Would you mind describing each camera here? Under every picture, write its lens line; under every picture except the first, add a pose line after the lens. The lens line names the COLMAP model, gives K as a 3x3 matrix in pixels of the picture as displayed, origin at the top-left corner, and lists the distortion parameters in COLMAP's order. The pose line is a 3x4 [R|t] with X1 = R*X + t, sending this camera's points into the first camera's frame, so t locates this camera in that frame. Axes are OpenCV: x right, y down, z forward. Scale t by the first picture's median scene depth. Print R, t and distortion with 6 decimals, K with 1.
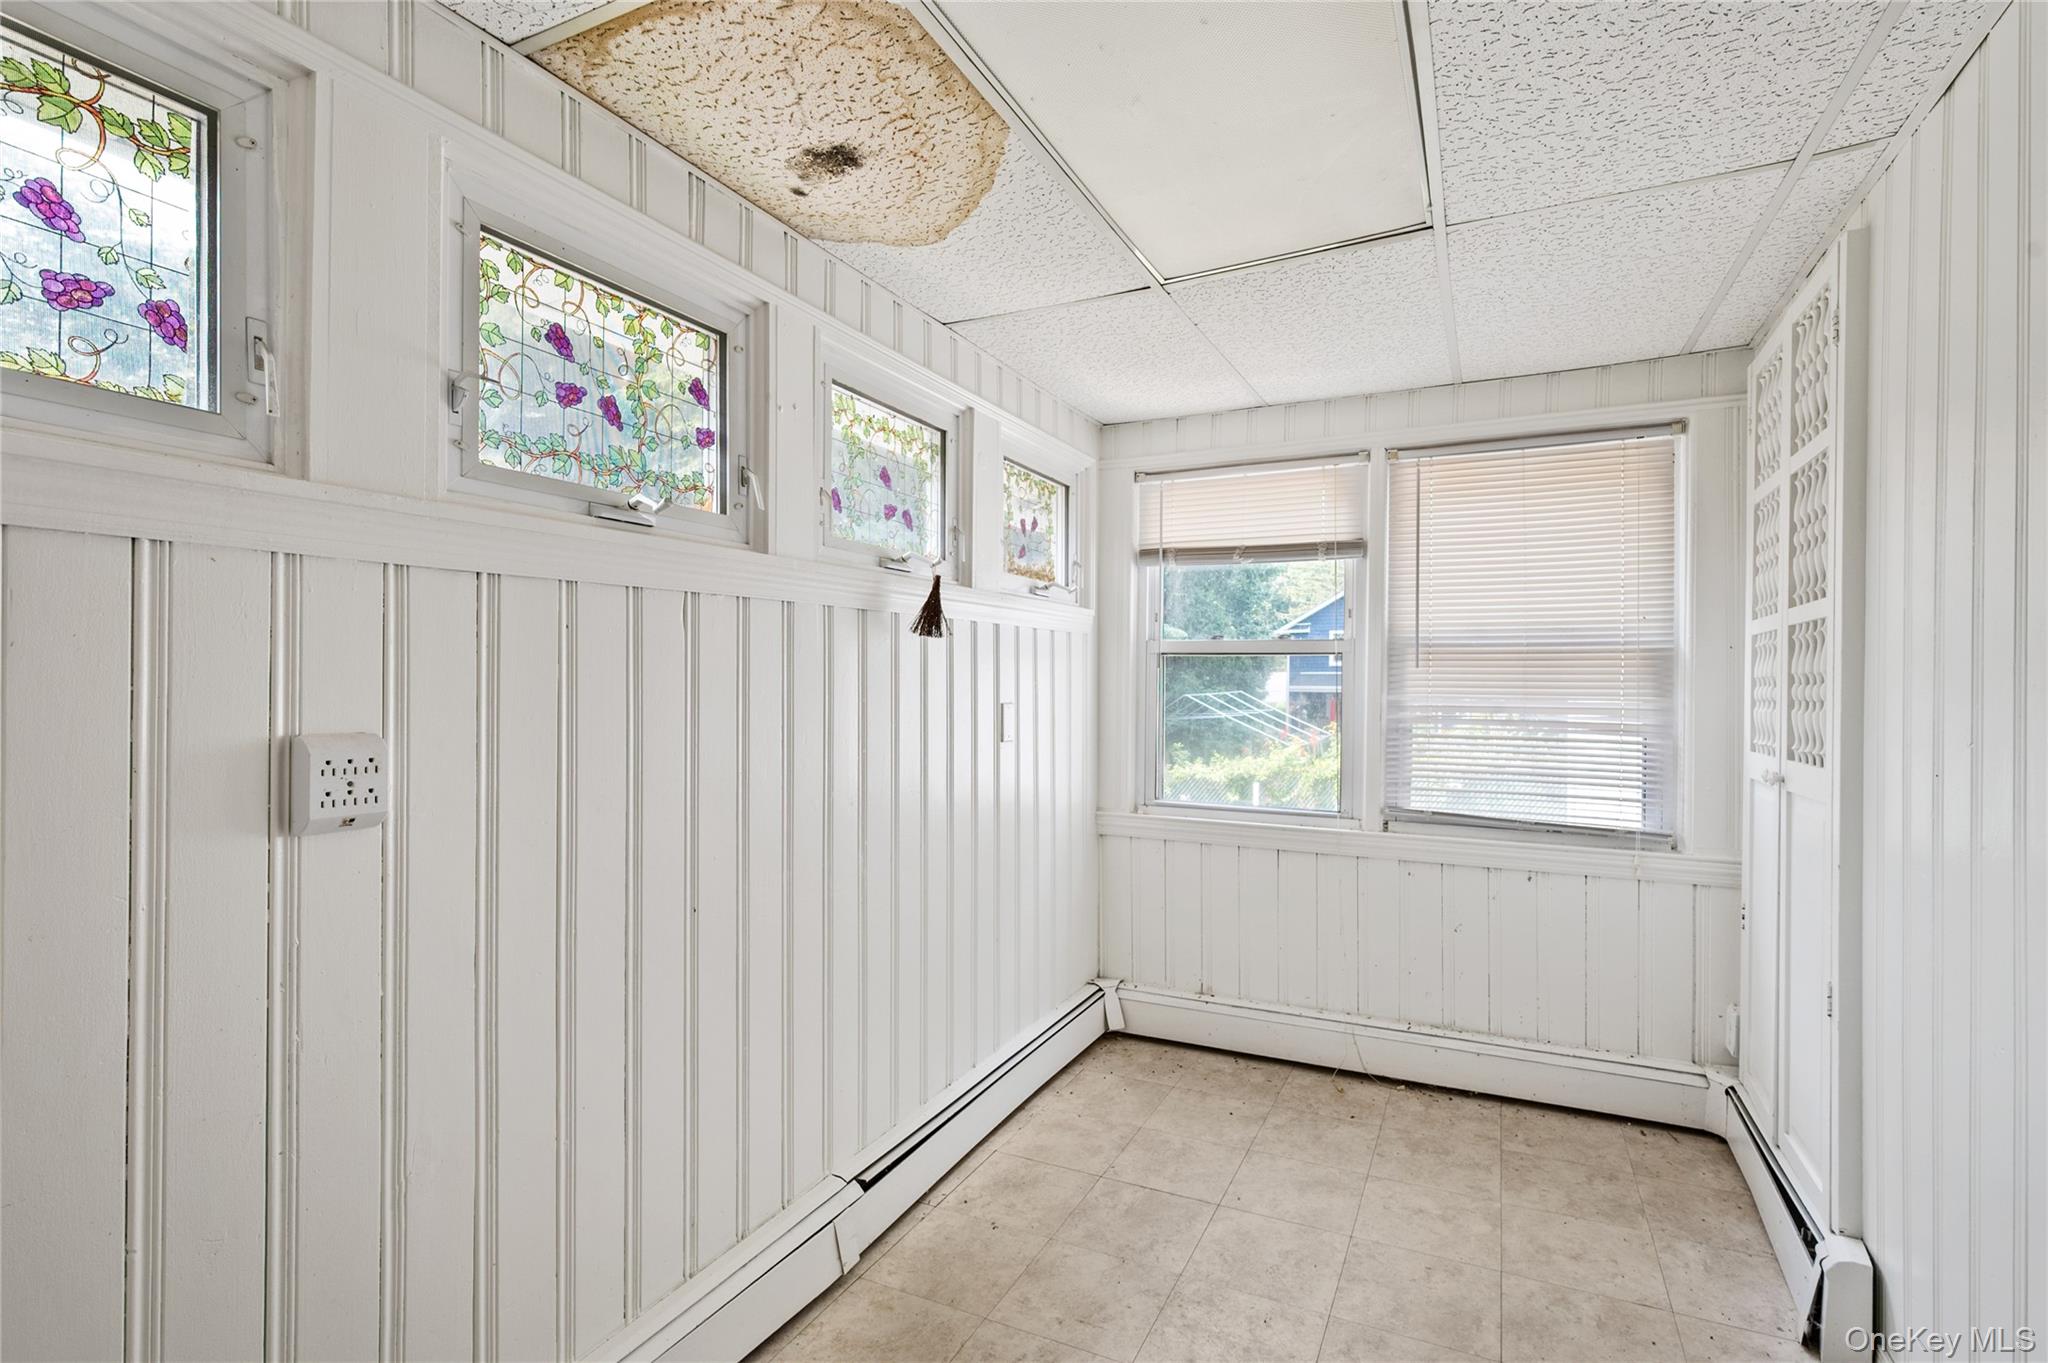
lens RADIAL K [[951.5, 0, 1034.5], [0, 951.5, 674.8], [0, 0, 1]] dist [0.002866, 0.000931]
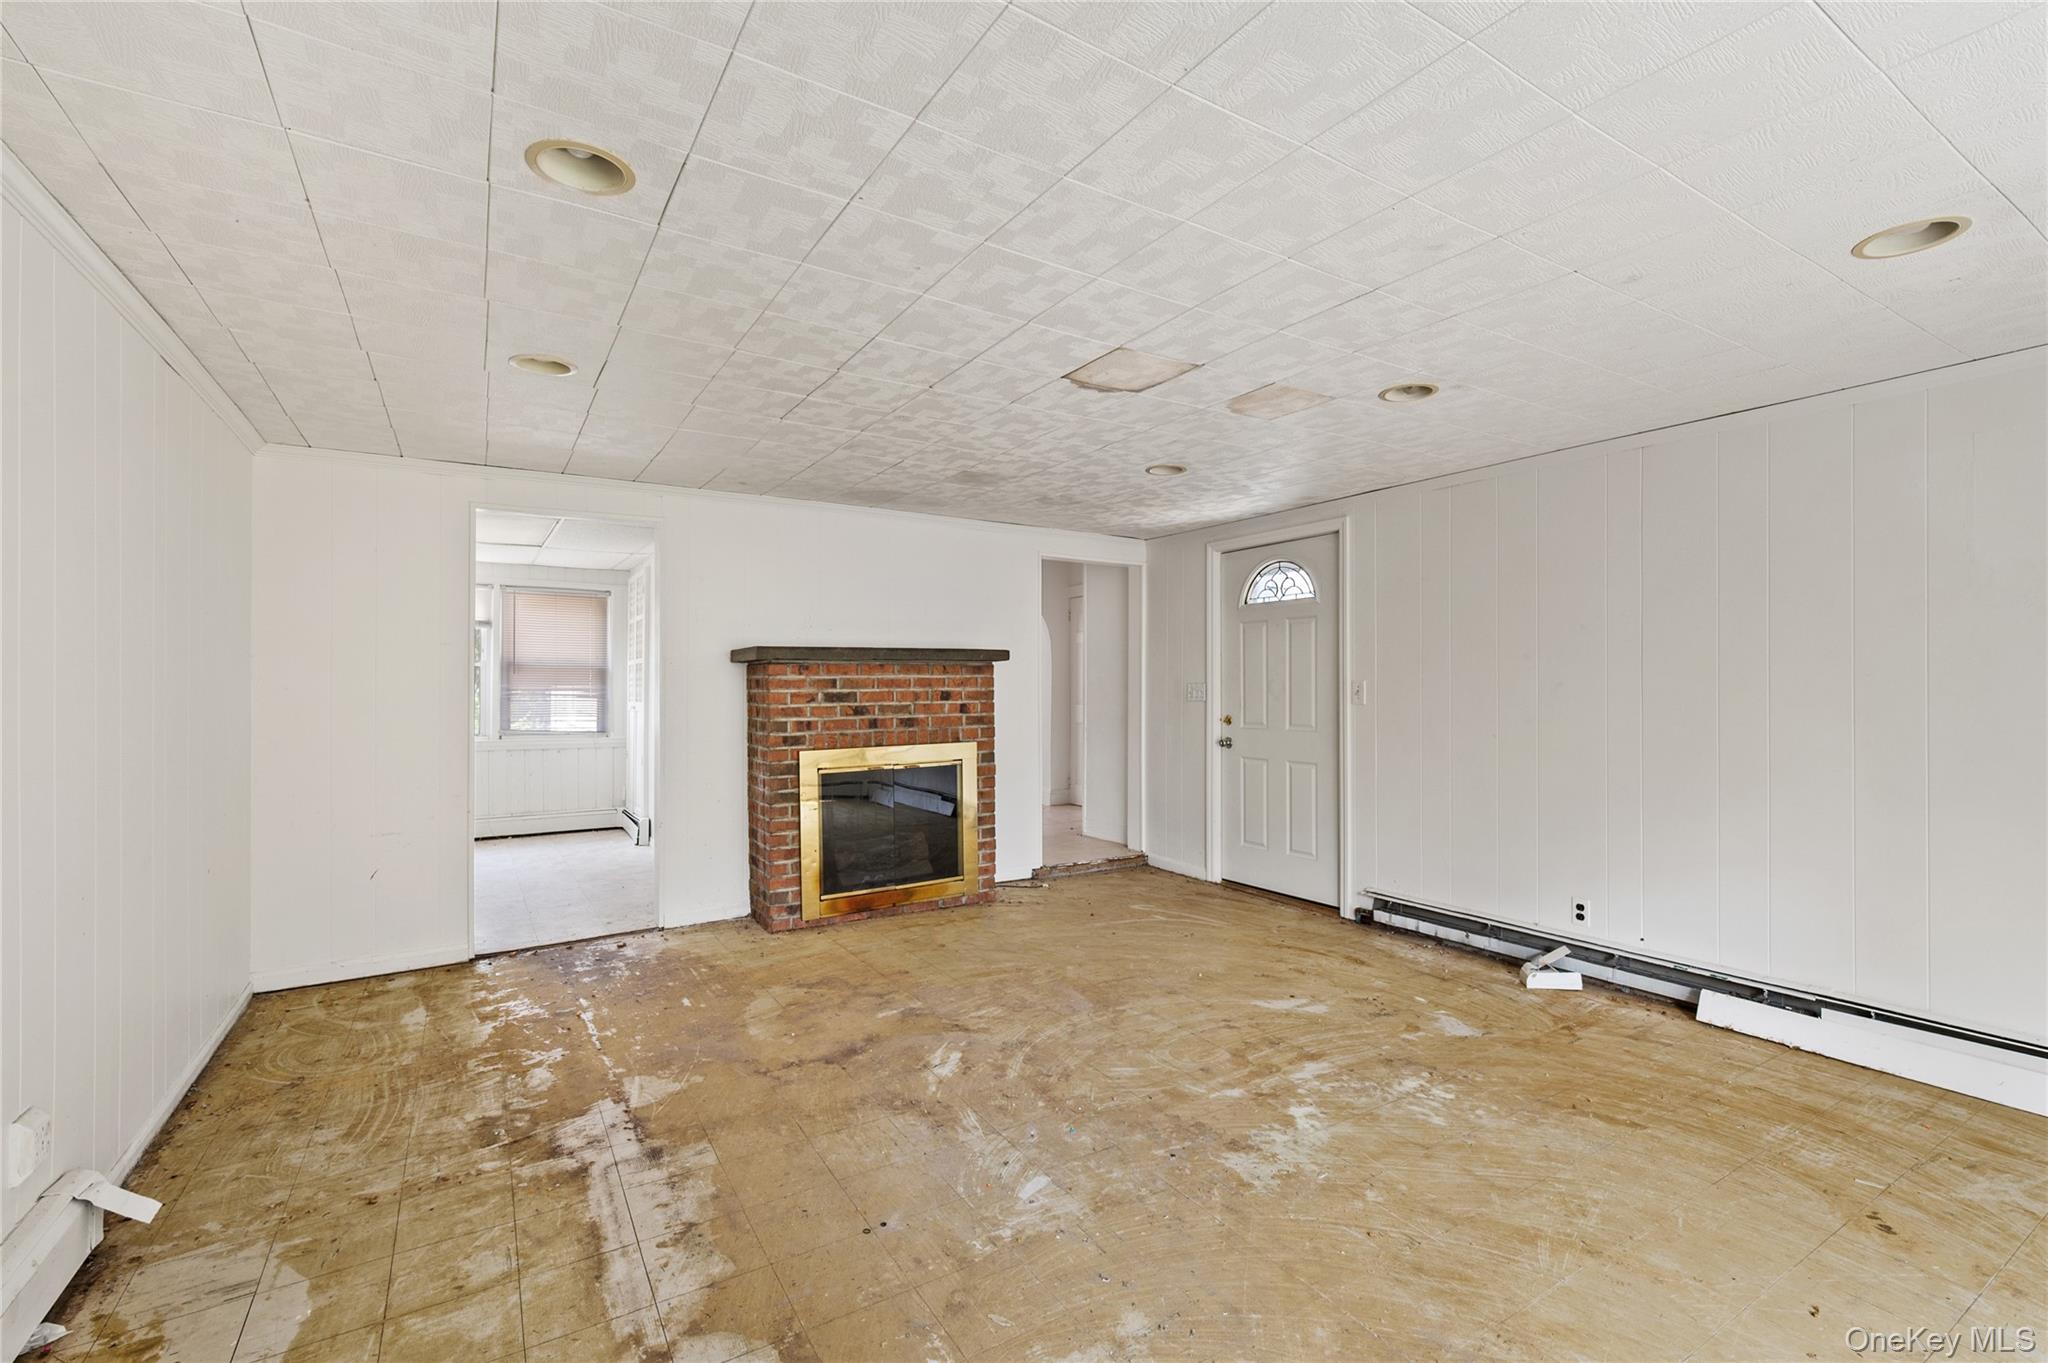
lens RADIAL K [[951.5, 0, 1024.5], [0, 951.5, 676.5], [0, 0, 1]] dist [0.002866, 0.000931]
pose [[0.539690, 0.005579, 0.841845, -1.229005], [0.001001, 0.999973, -0.007269, 0.021966], [-0.841863, 0.004766, 0.539670, -1.856683]]
